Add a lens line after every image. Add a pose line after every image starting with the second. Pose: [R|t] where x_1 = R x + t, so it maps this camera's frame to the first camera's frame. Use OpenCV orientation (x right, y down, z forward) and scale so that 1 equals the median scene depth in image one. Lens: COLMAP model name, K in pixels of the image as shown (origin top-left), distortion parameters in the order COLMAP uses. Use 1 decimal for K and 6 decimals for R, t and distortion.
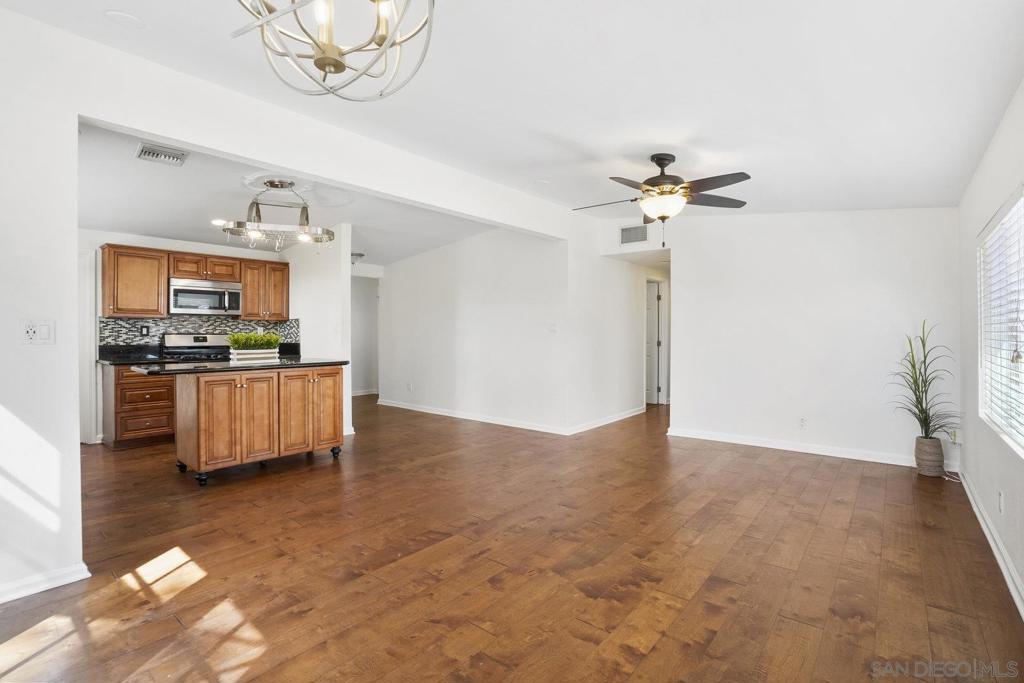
lens RADIAL K [[485.7, 0, 503.3], [0, 485.7, 338.2], [0, 0, 1]] dist [-0.040565, 0.015665]
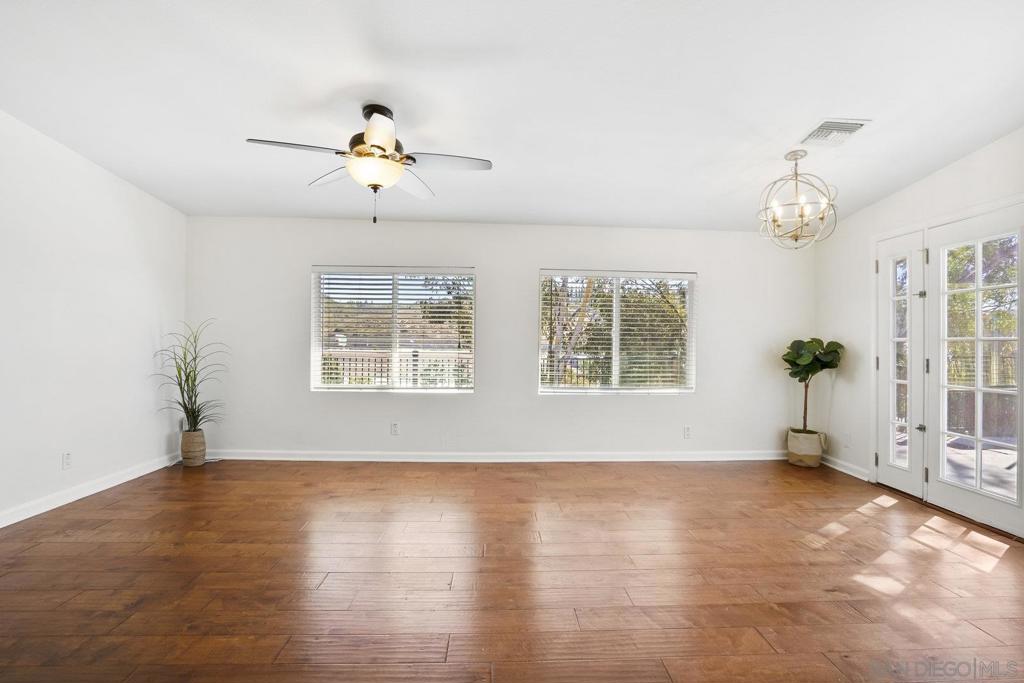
lens RADIAL K [[485.7, 0, 509.3], [0, 485.7, 343.7], [0, 0, 1]] dist [-0.040565, 0.015665]
pose [[-0.694710, -0.009555, 0.719226, -0.257024], [-0.003089, 0.999942, 0.010300, 0.003017], [-0.719283, 0.004934, -0.694700, 0.875820]]
